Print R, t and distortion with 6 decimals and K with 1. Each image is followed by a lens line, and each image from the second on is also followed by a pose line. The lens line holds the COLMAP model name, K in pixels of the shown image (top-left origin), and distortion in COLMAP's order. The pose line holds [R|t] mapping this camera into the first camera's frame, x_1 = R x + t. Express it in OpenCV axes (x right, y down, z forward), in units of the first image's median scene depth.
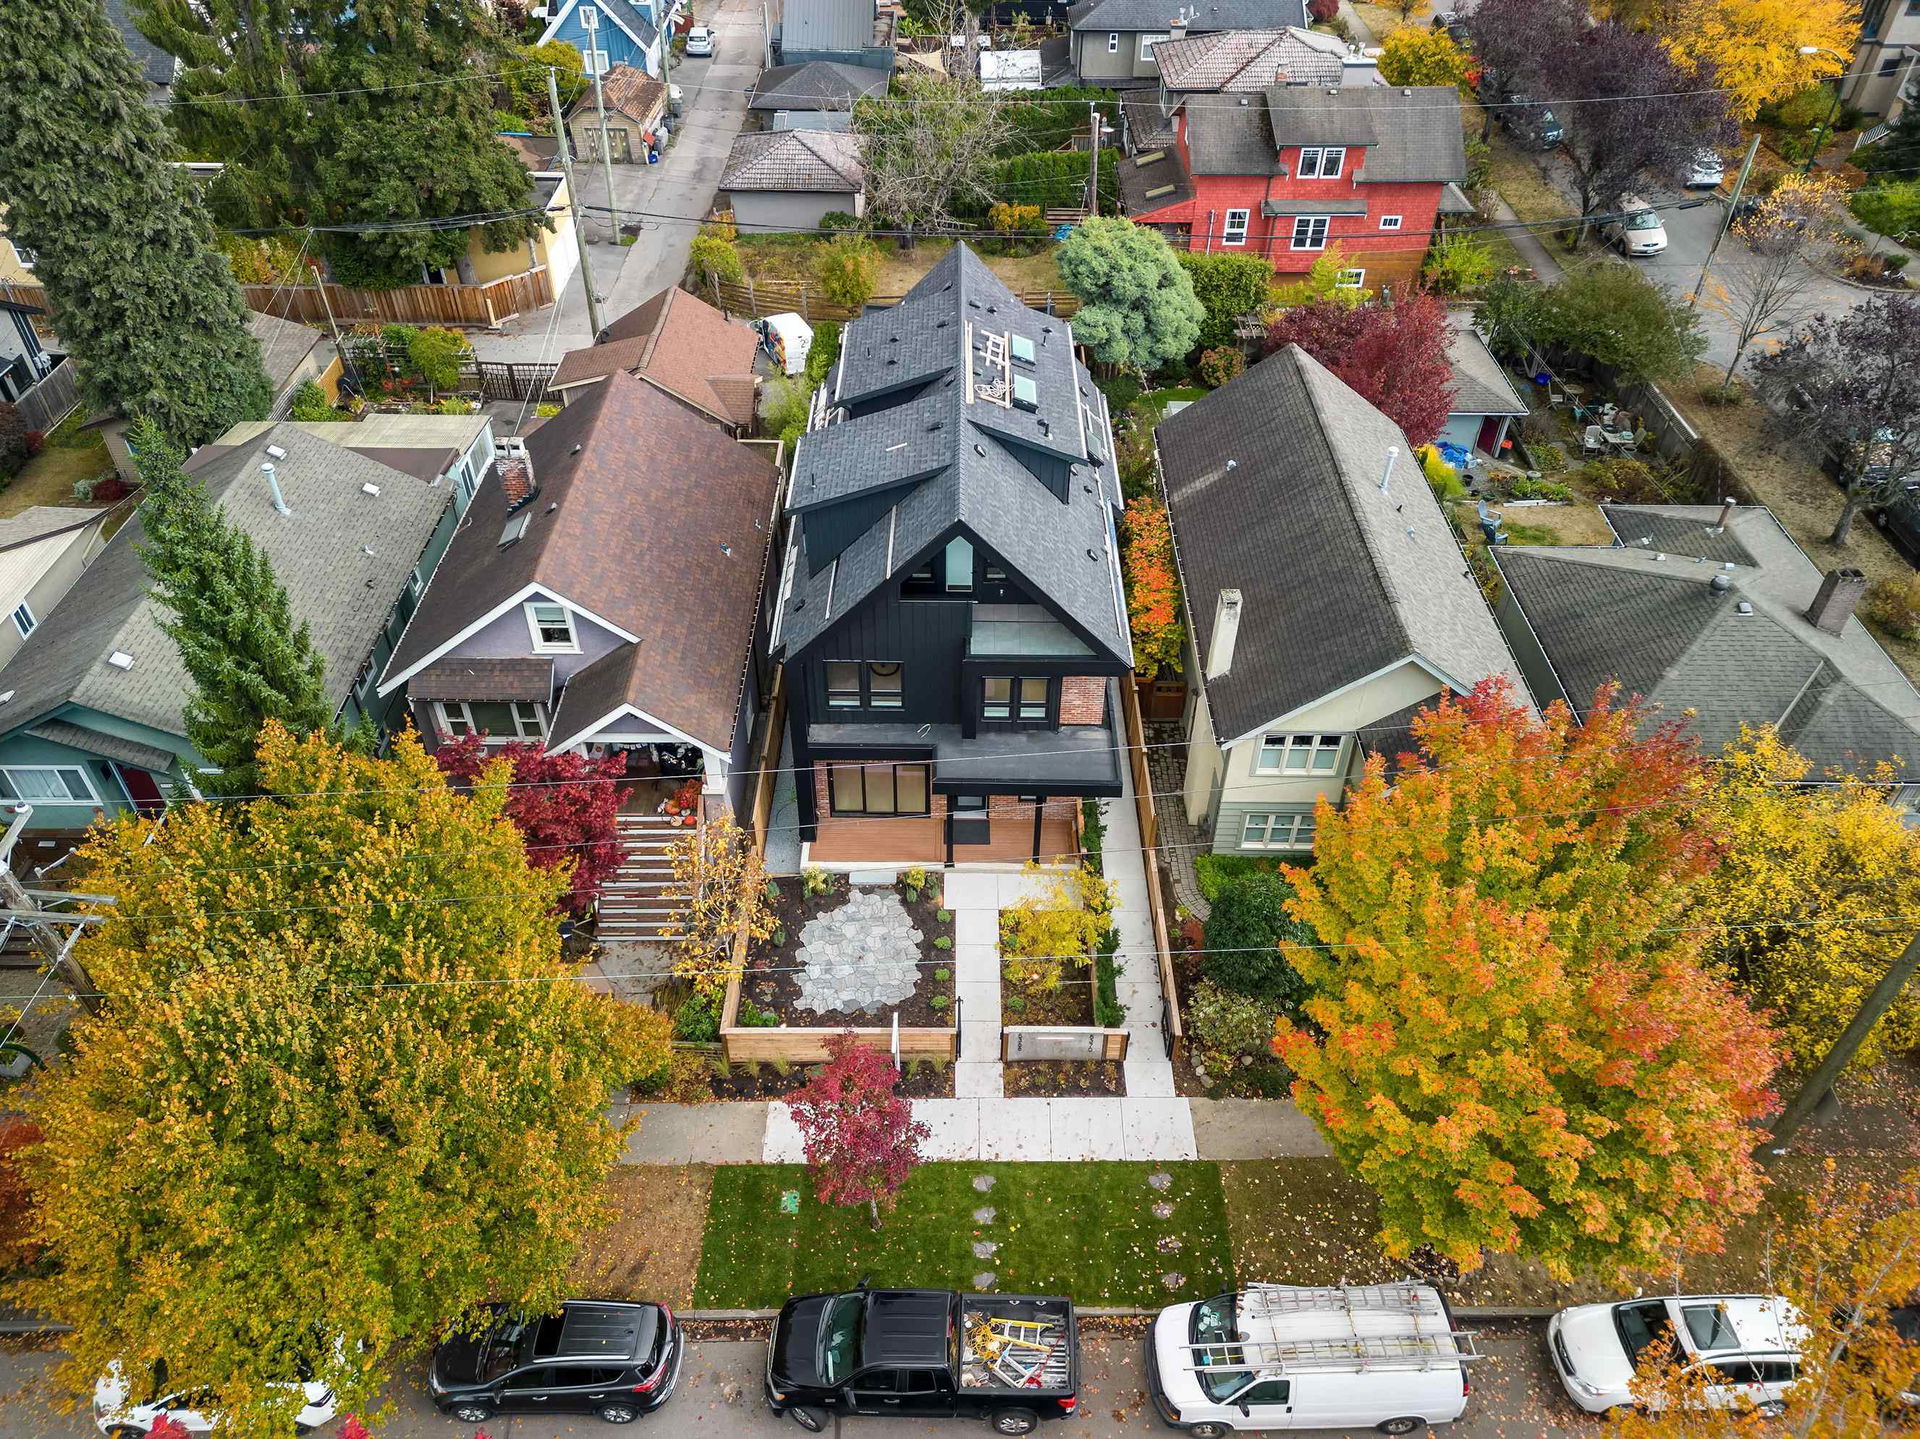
lens RADIAL K [[1346.8, 0, 959.5], [0, 1346.8, 742.8], [0, 0, 1]] dist [0.005381, 0.002134]
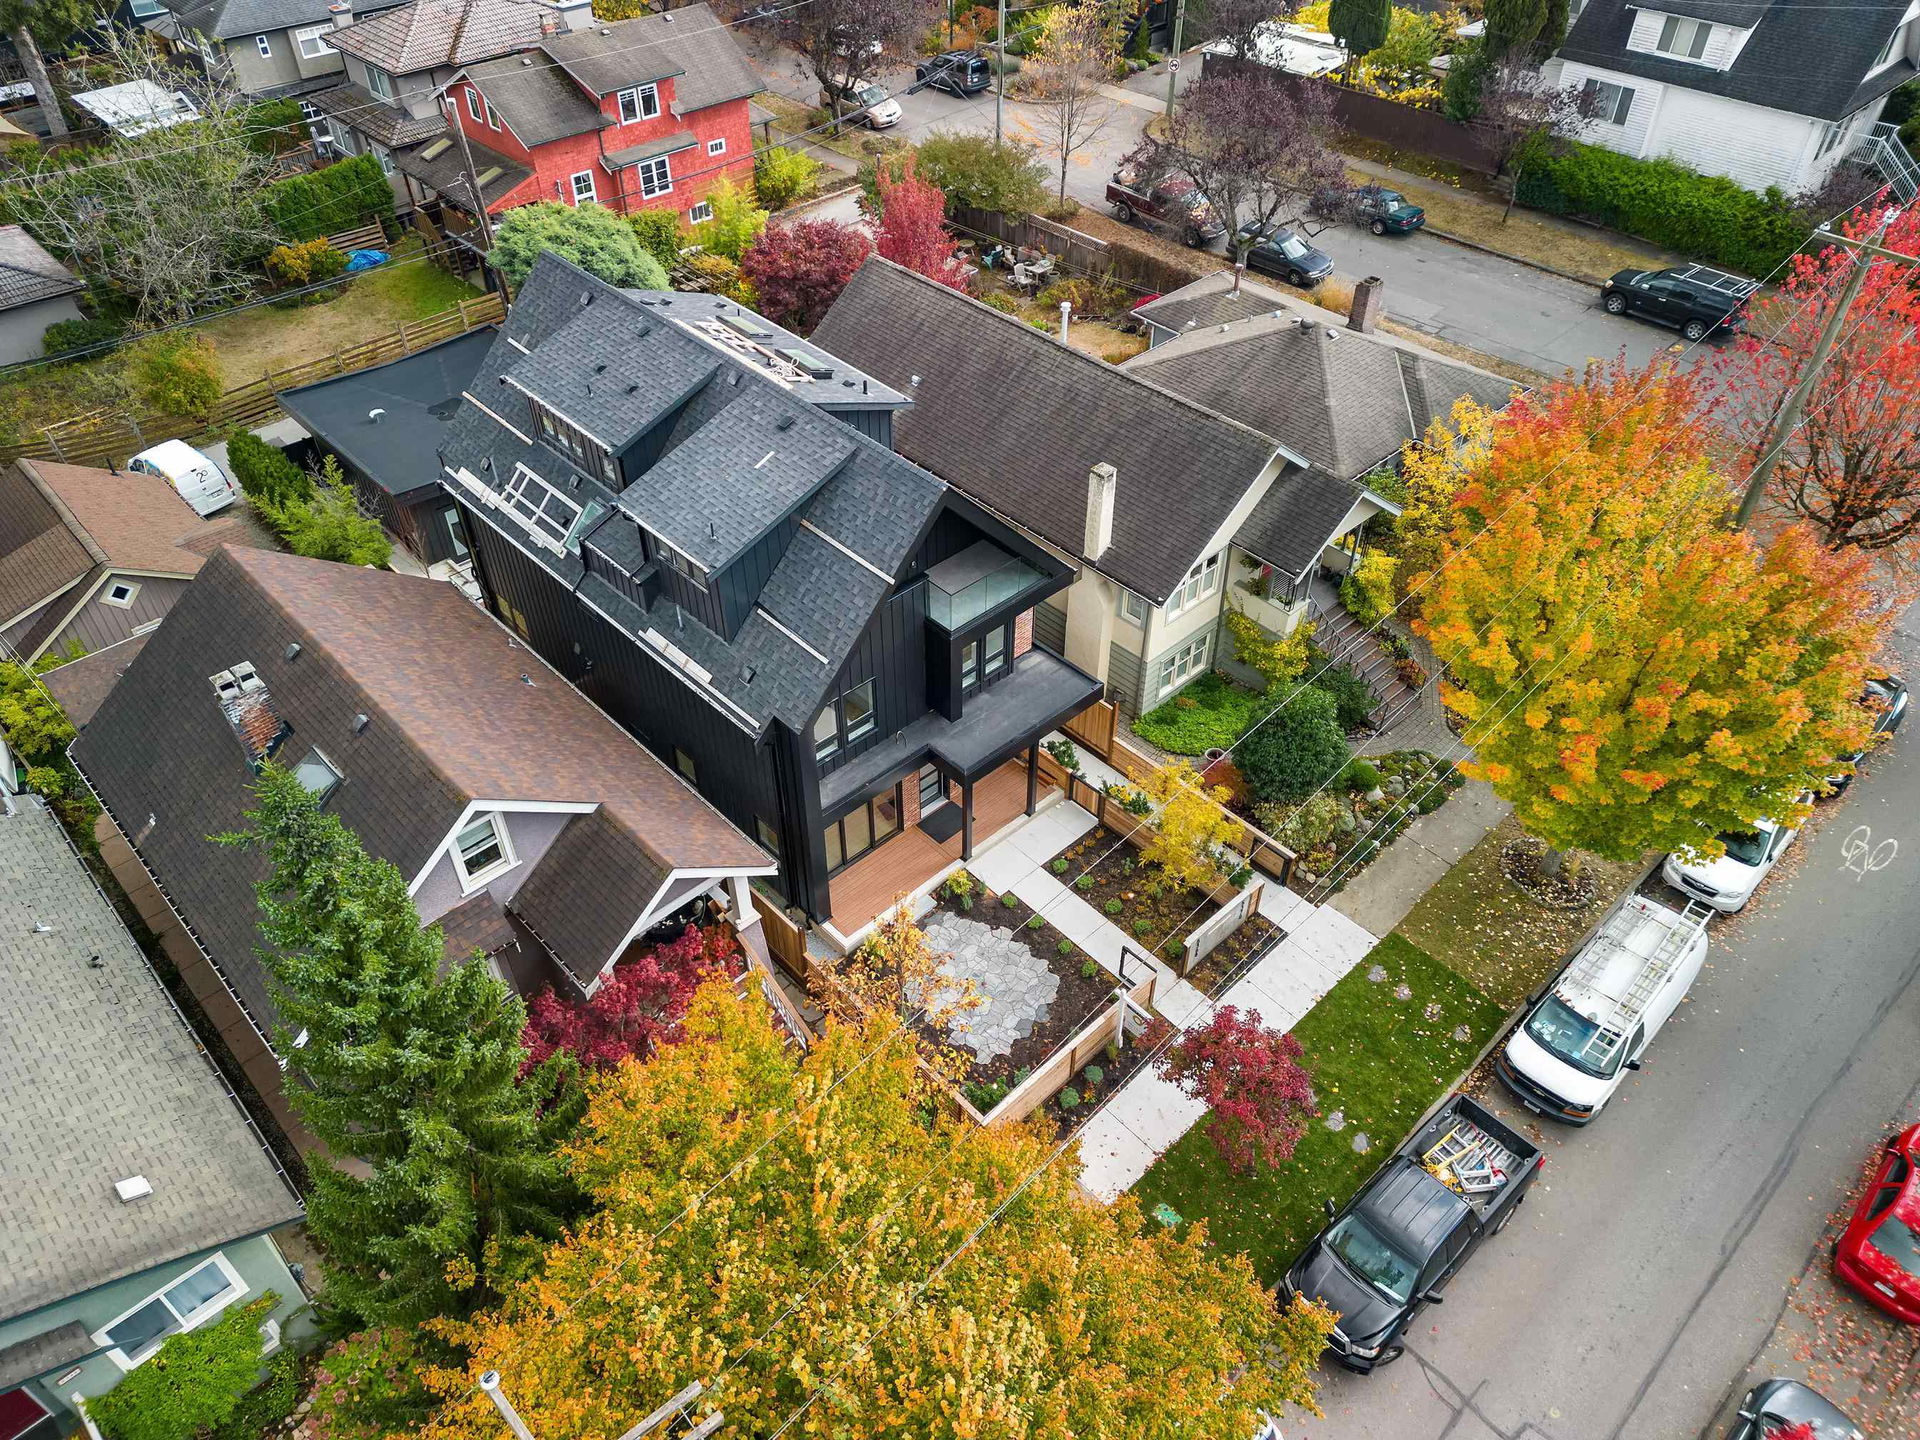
lens RADIAL K [[1310.6, 0, 960.5], [0, 1310.6, 747.3], [0, 0, 1]] dist [0.035187, -0.046017]
pose [[0.718748, -0.475954, 0.506823, -0.450387], [0.460940, 0.871930, 0.165145, -0.132581], [-0.520515, 0.114917, 0.846084, 0.227433]]
